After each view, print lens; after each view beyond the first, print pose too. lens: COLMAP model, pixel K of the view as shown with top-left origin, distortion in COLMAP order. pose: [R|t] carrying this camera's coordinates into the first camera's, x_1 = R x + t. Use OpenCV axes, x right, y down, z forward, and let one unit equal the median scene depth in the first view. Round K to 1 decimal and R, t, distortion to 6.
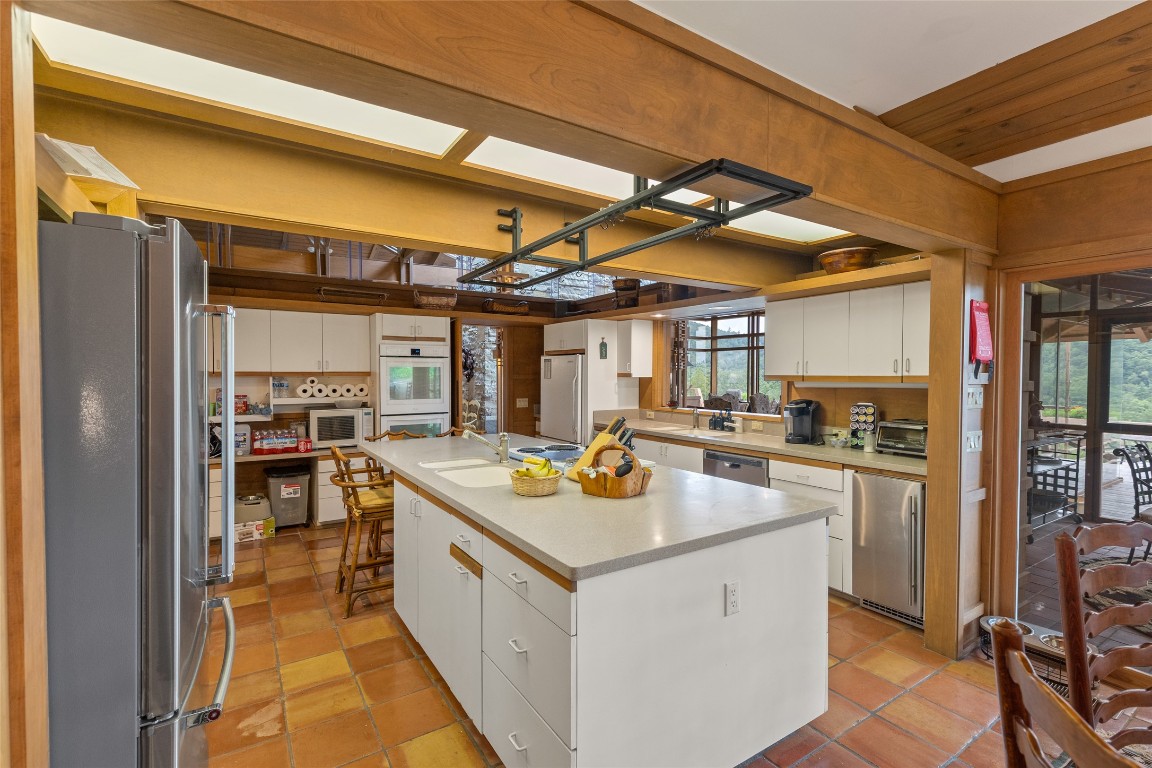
lens RADIAL K [[525.9, 0, 575.6], [0, 525.9, 386.1], [0, 0, 1]] dist [0.002393, -0.000686]
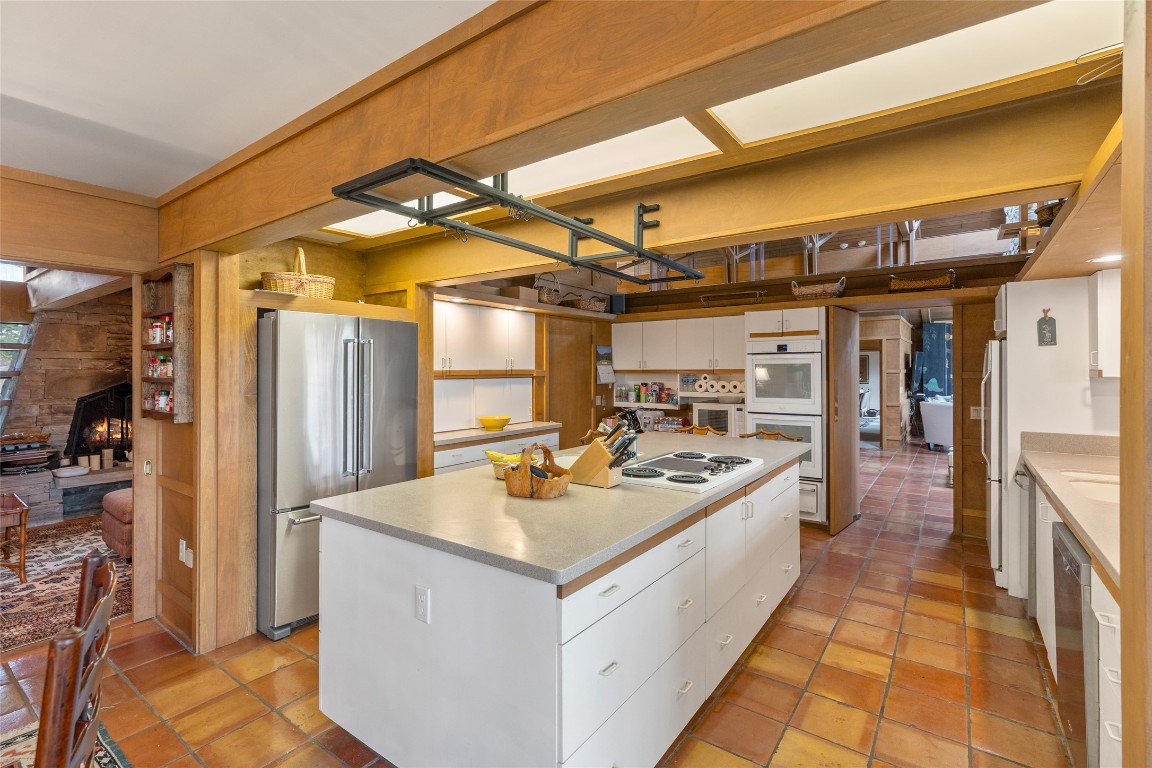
lens RADIAL K [[525.9, 0, 569.4], [0, 525.9, 371.9], [0, 0, 1]] dist [0.002393, -0.000686]
pose [[0.343163, 0.000678, -0.939276, 0.462233], [-0.019568, 0.999788, -0.006427, -0.008821], [0.939072, 0.020585, 0.343103, 0.326897]]
